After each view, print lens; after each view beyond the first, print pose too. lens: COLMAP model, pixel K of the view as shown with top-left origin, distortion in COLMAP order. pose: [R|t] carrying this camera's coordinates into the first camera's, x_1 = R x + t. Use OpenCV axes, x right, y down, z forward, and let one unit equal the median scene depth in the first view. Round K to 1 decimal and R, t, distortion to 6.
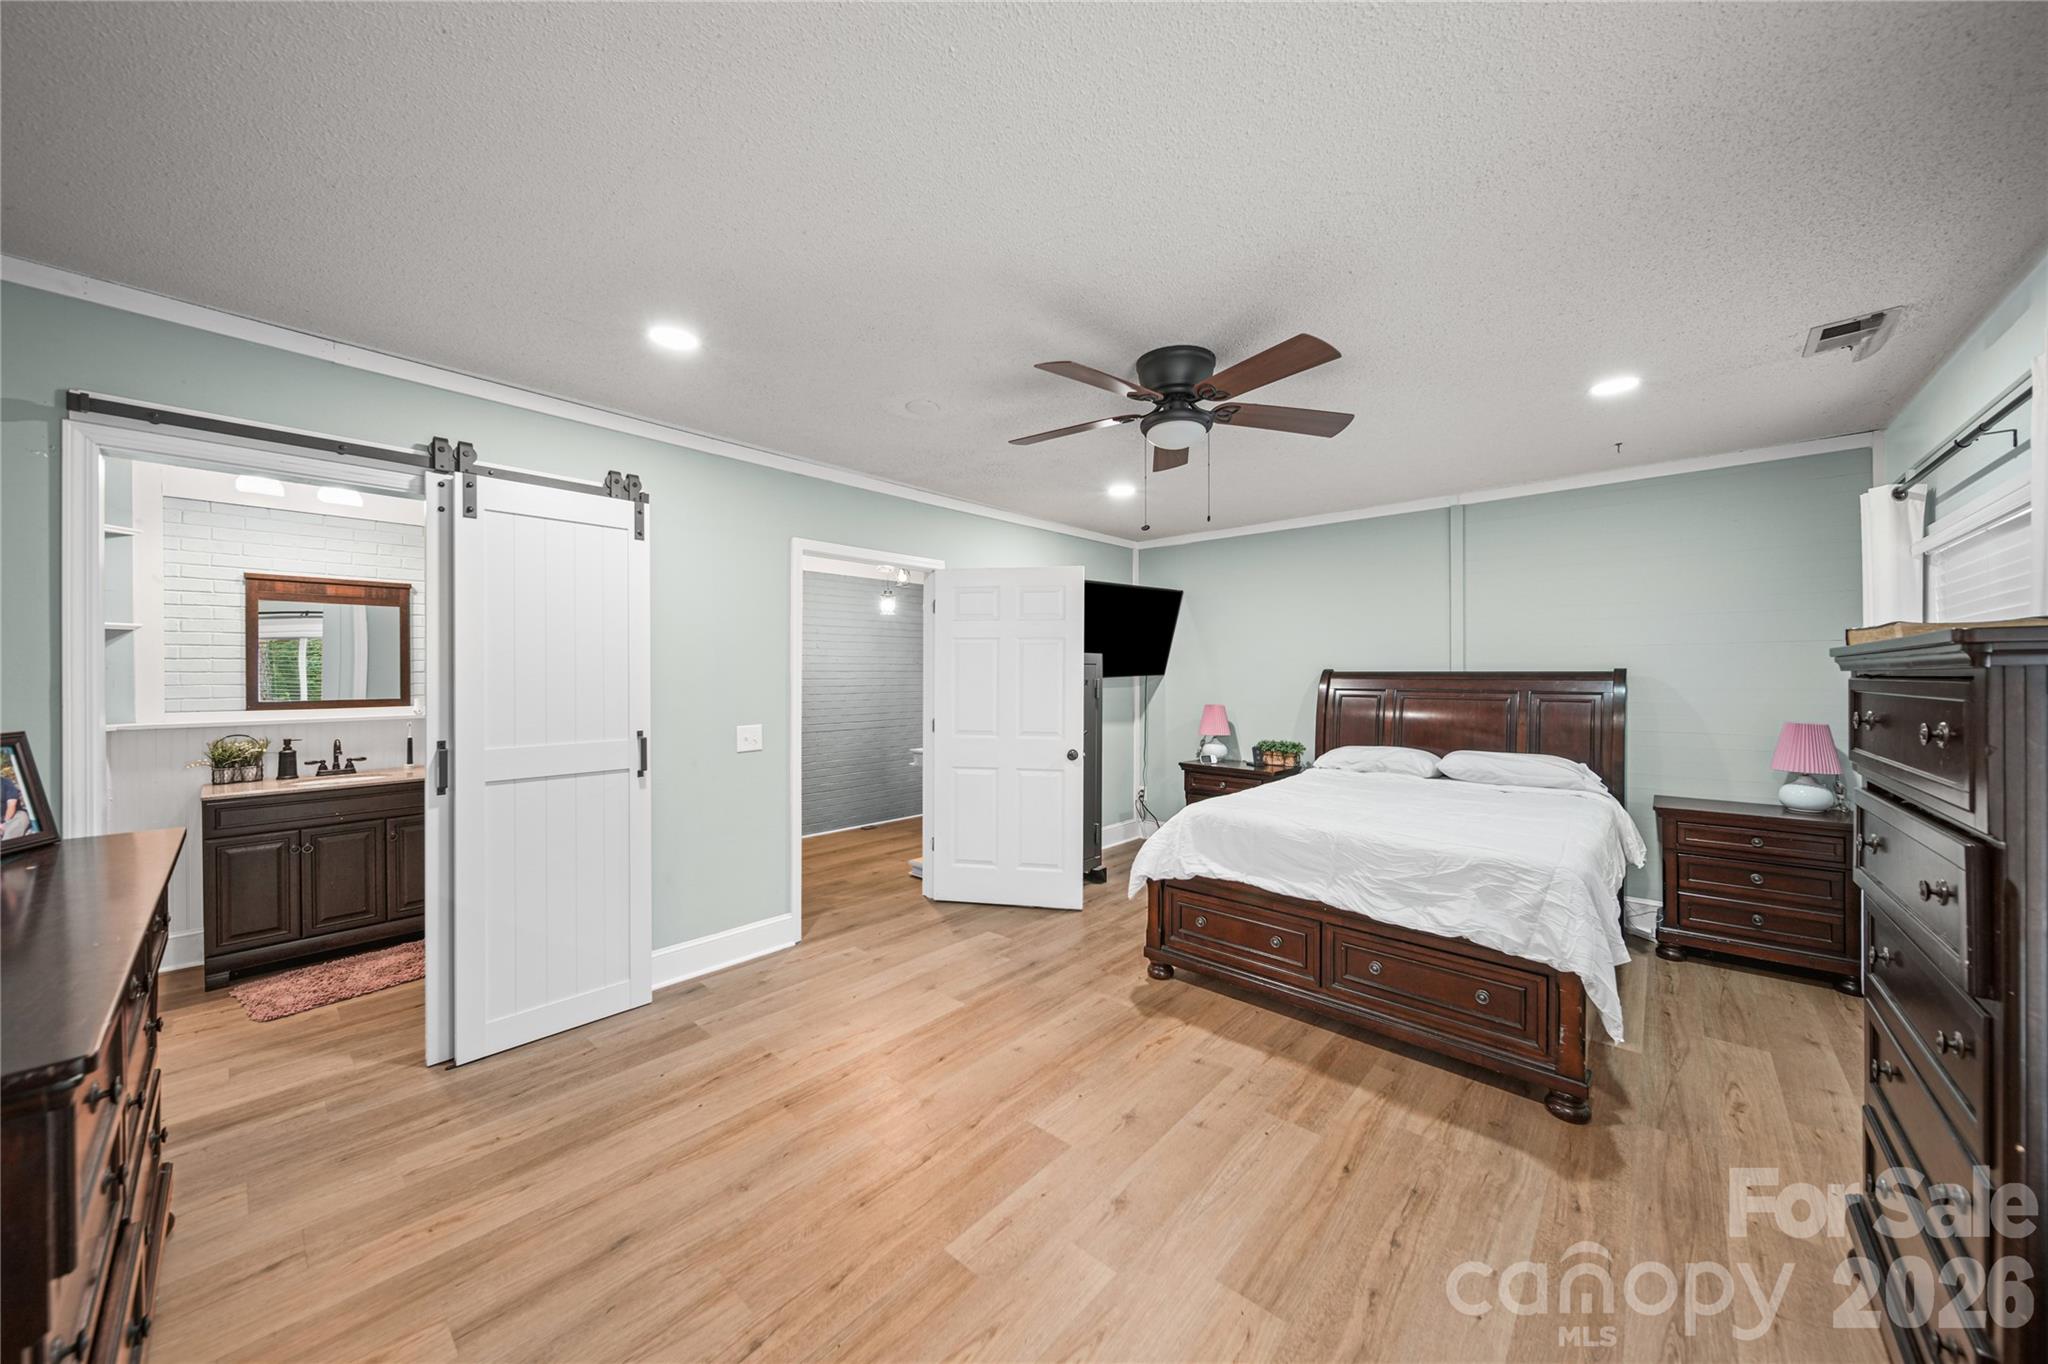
lens RADIAL K [[718.8, 0, 1030.2], [0, 718.8, 675.1], [0, 0, 1]] dist [0.000246, -0.000574]
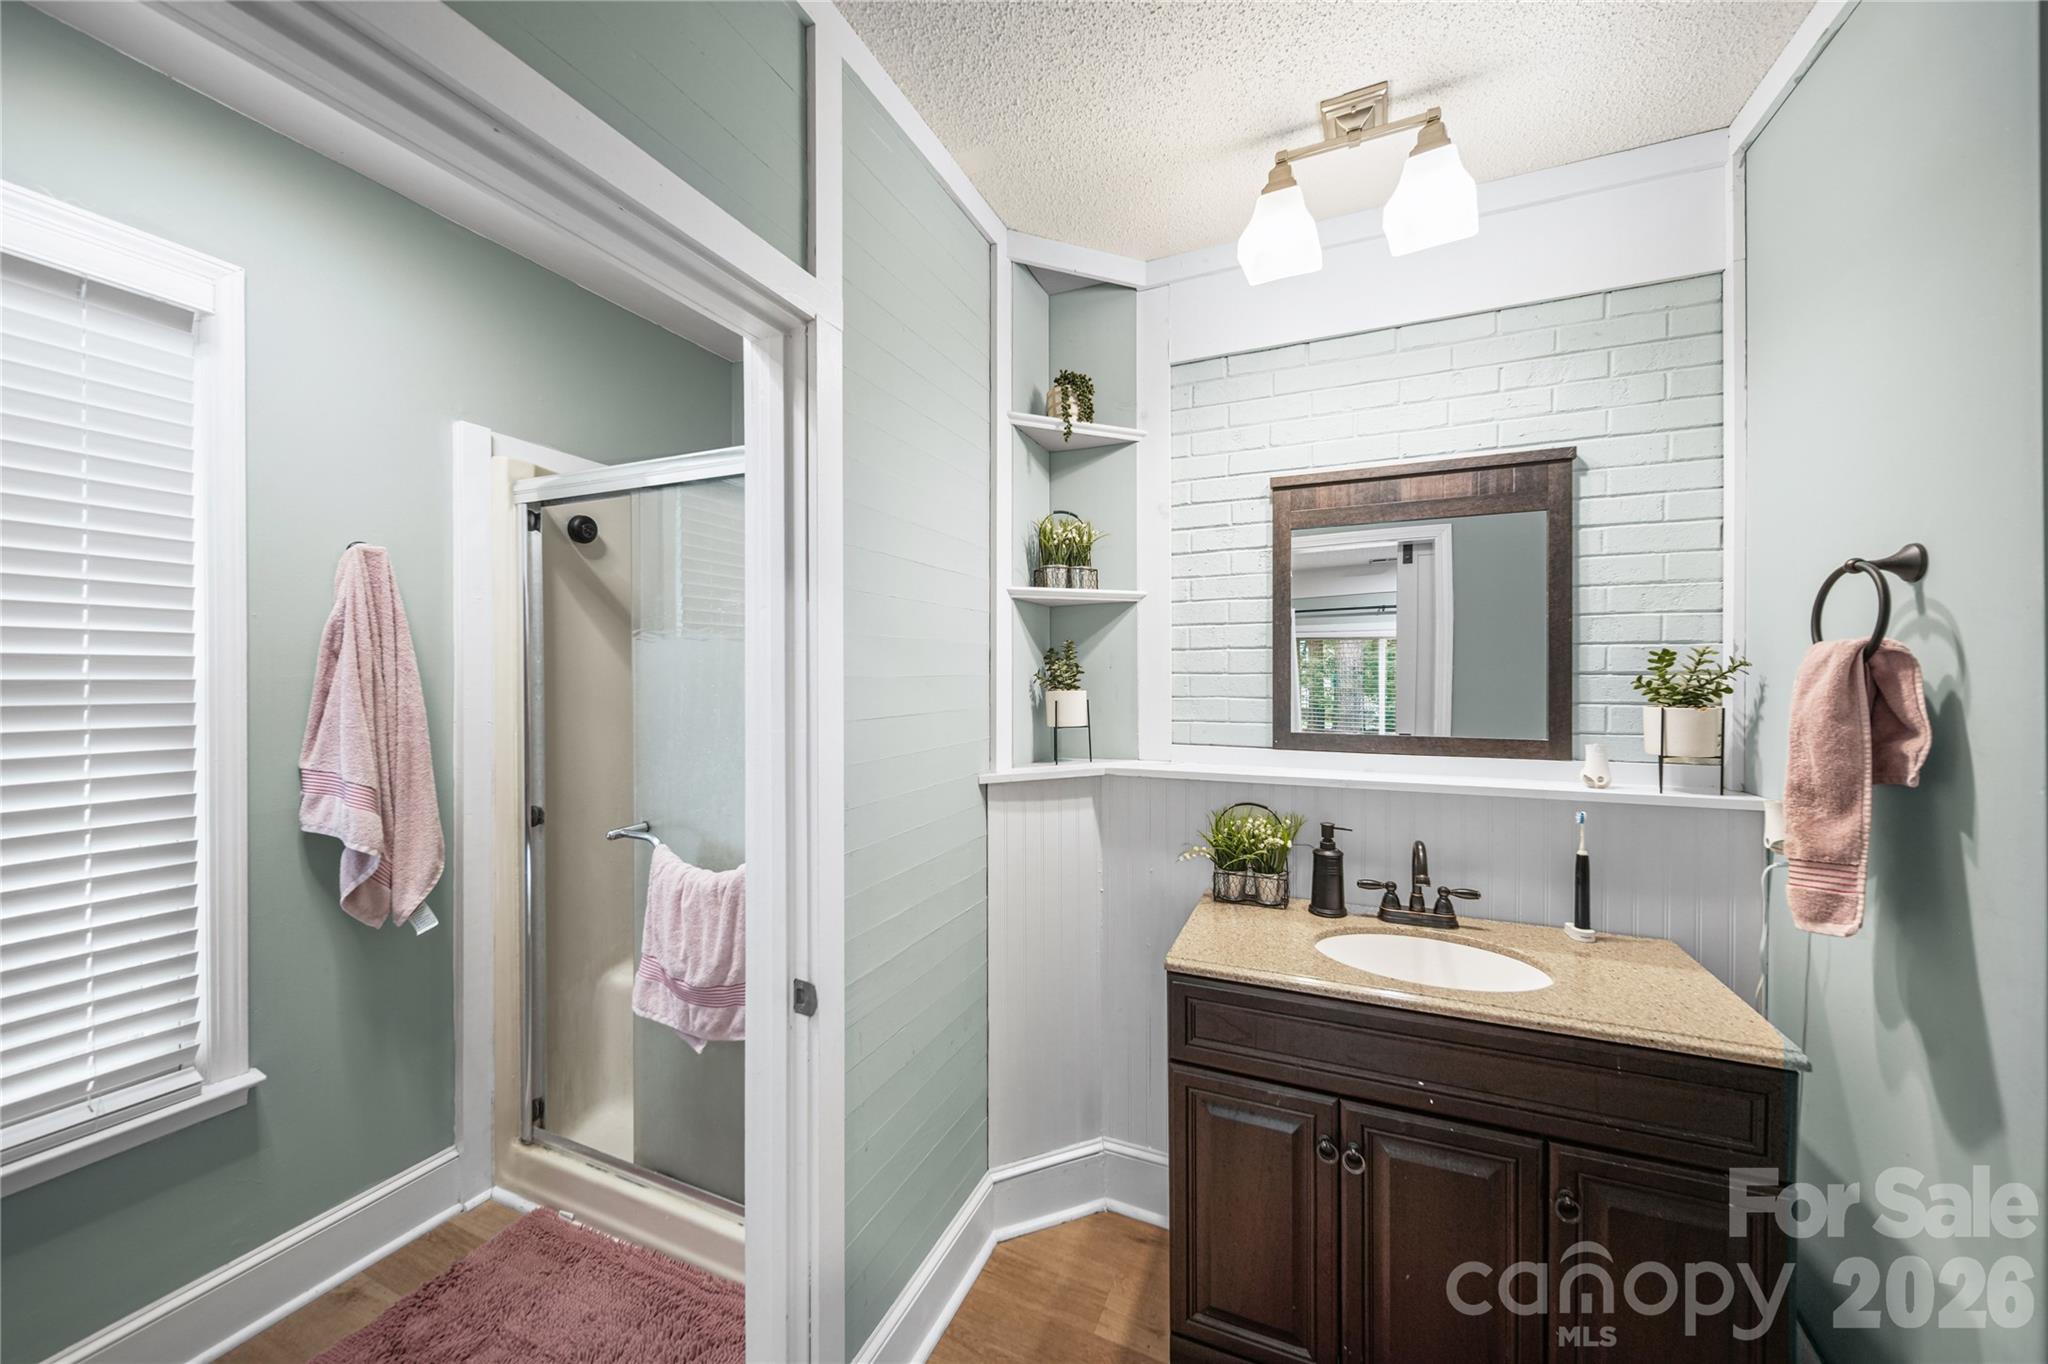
lens RADIAL K [[718.8, 0, 1030.5], [0, 718.8, 678.7], [0, 0, 1]] dist [0.000246, -0.000574]
pose [[0.315561, 0.006770, -0.948881, -0.496478], [-0.002133, 0.999977, 0.006425, -0.003094], [0.948903, -0.000003, 0.315568, 0.507399]]
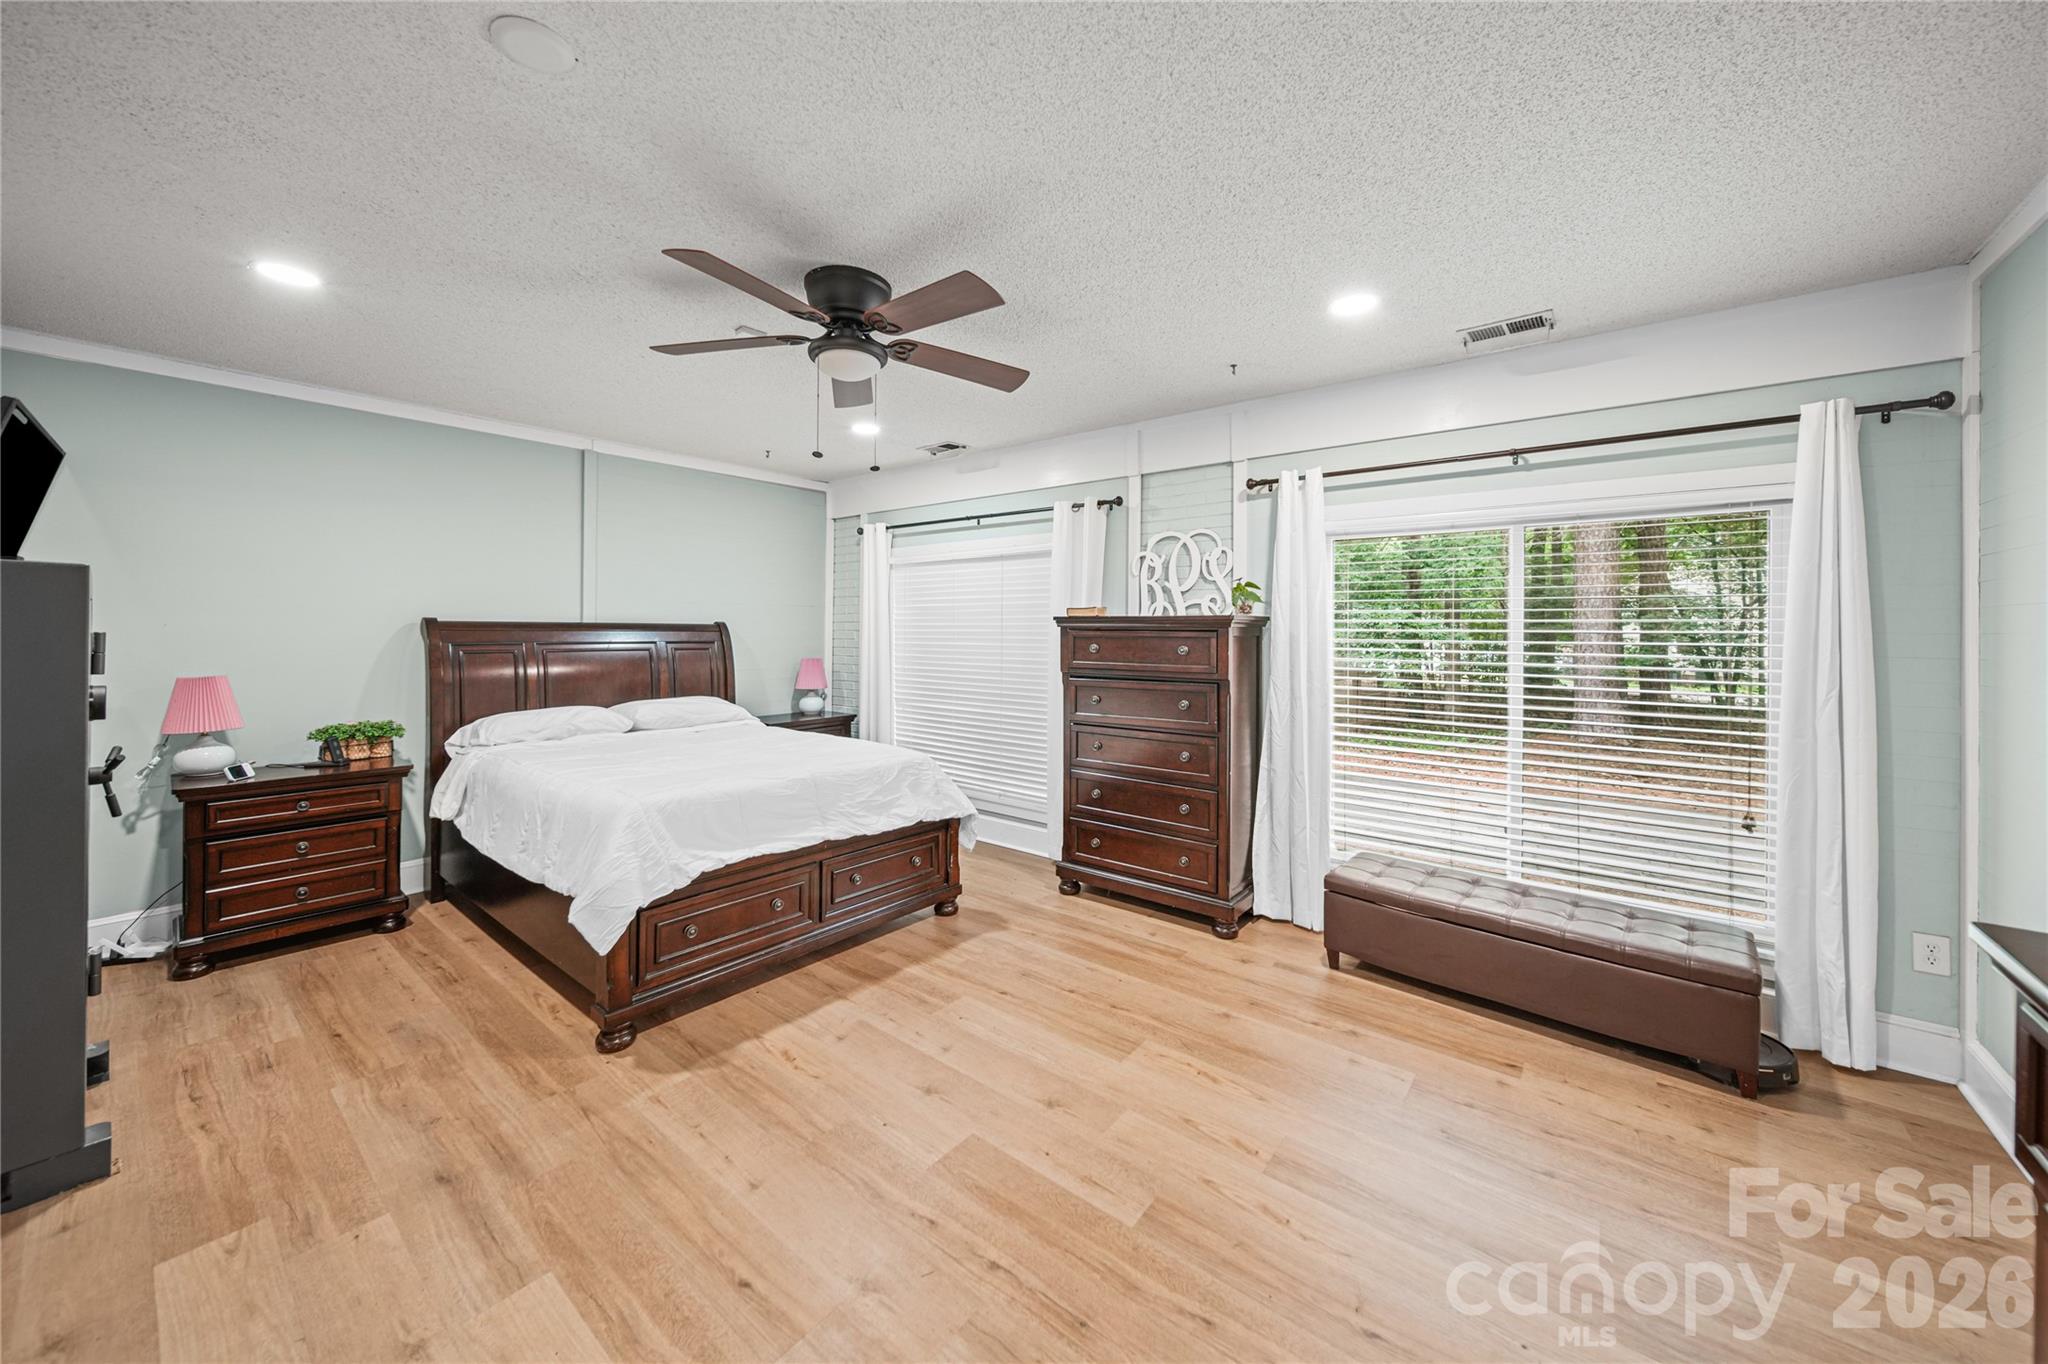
lens RADIAL K [[718.8, 0, 1045.0], [0, 718.8, 622.4], [0, 0, 1]] dist [0.000246, -0.000574]
pose [[-0.059305, 0.006817, 0.998217, -0.926860], [-0.004032, 0.999967, -0.007069, -0.000468], [-0.998232, -0.004444, -0.059276, 1.014597]]
